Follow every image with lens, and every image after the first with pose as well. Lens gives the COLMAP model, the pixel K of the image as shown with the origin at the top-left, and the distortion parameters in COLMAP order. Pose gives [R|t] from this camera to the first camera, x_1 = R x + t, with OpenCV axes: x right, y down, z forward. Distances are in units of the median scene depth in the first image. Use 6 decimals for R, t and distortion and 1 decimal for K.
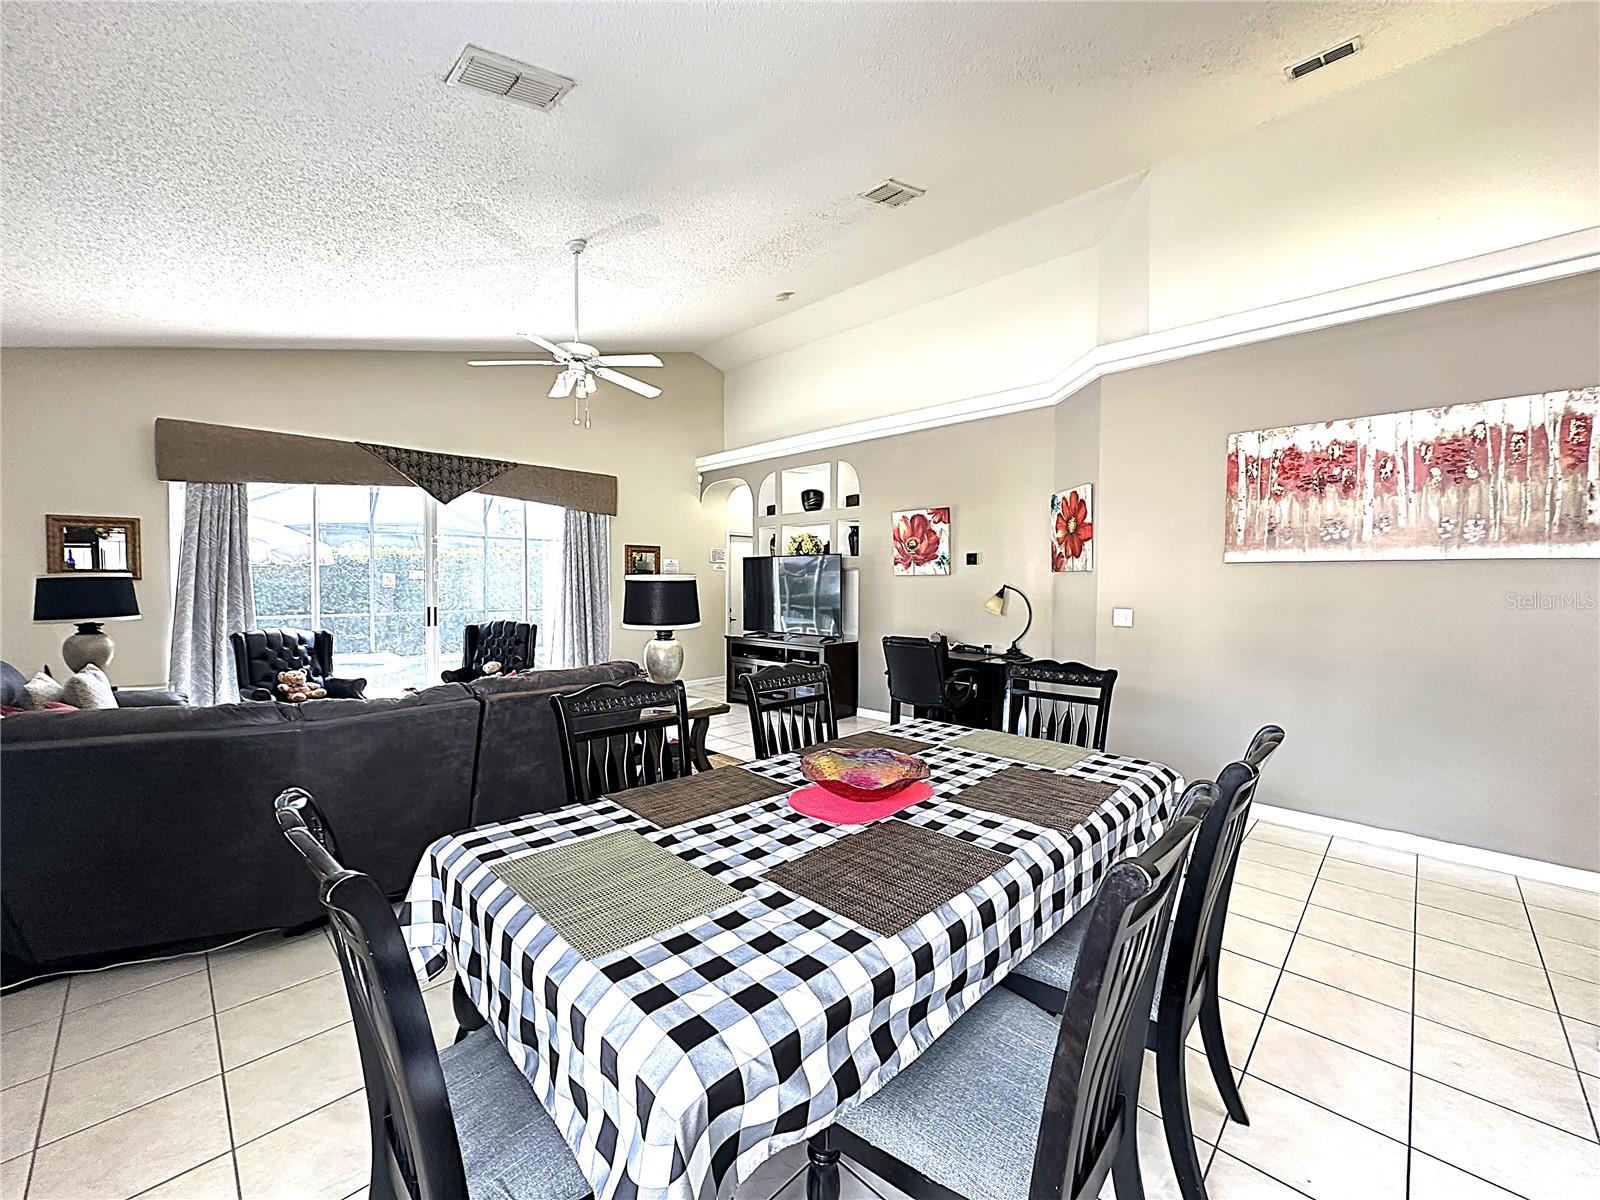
lens RADIAL K [[636.9, 0, 800.0], [0, 636.9, 600.0], [0, 0, 1]] dist [0.000380, 0.000042]
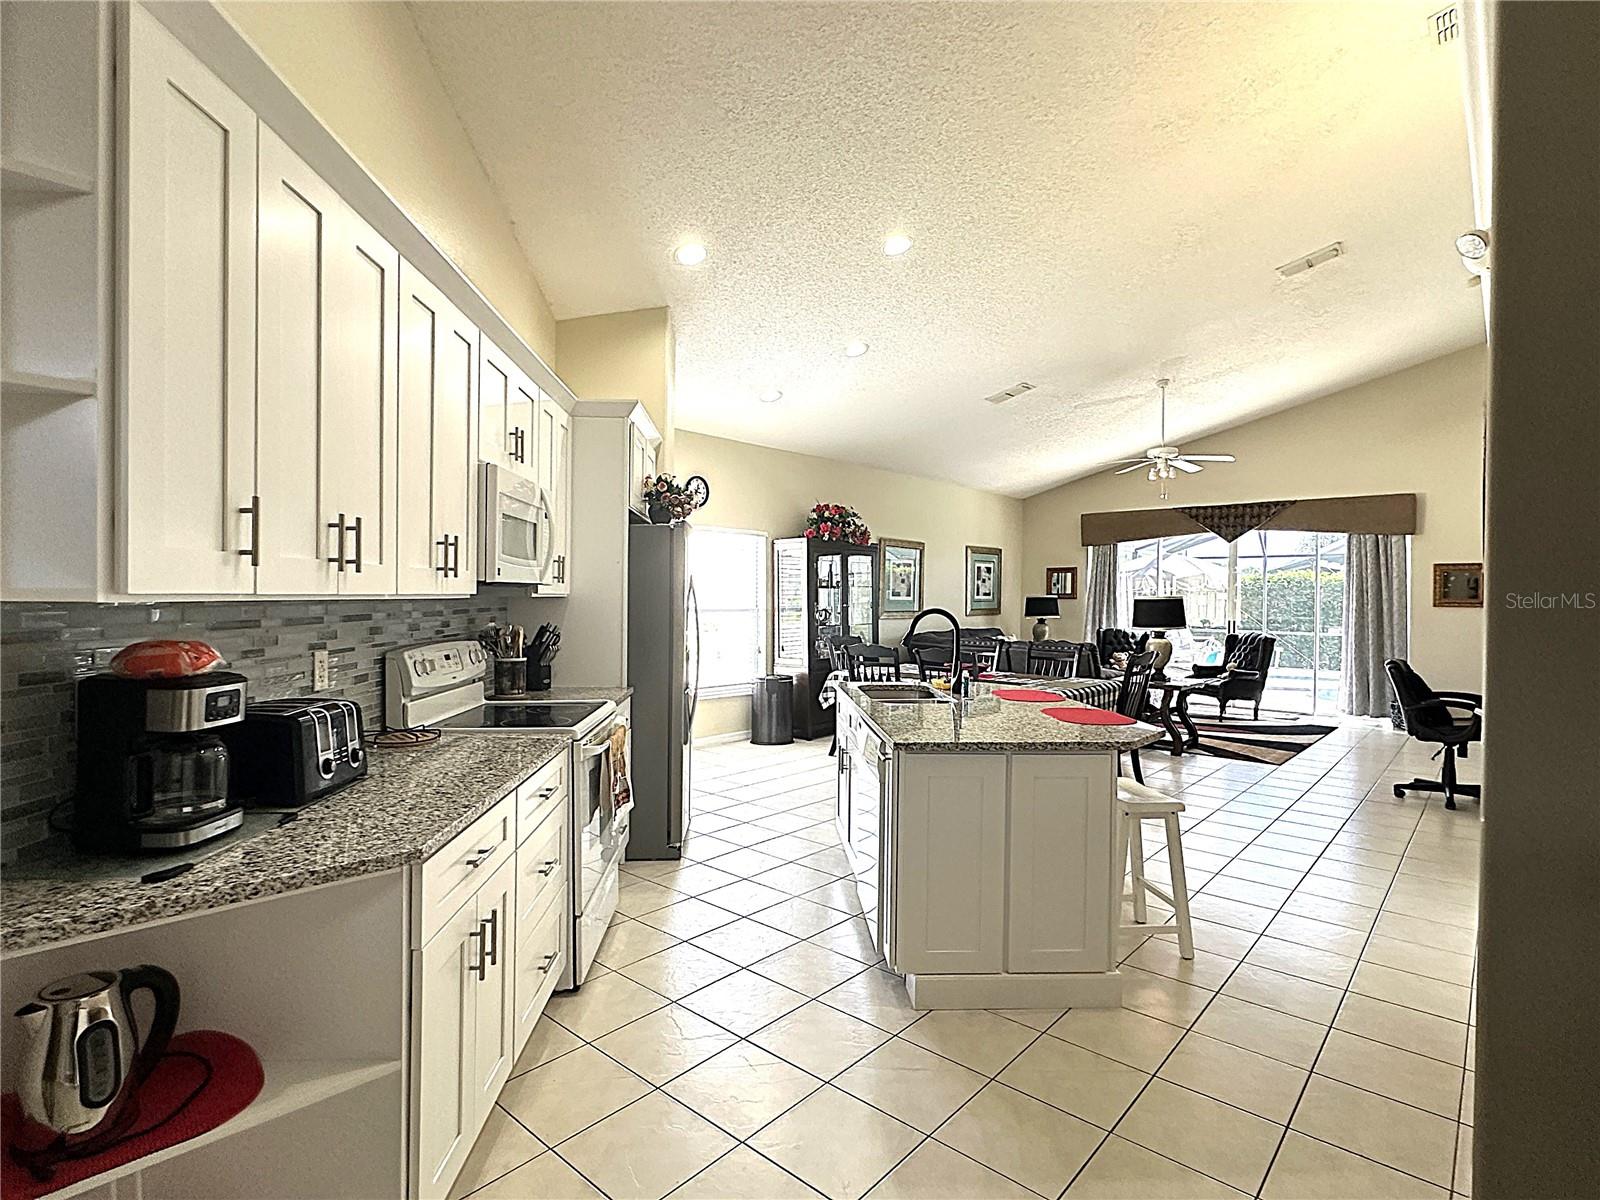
lens RADIAL K [[806.5, 0, 800.0], [0, 806.5, 600.0], [0, 0, 1]] dist [0.000016, -0.000011]
pose [[0.053805, 0.001897, -0.998550, 1.259373], [-0.039599, 0.999216, -0.000235, 0.005029], [0.997766, 0.039554, 0.053838, 0.028922]]
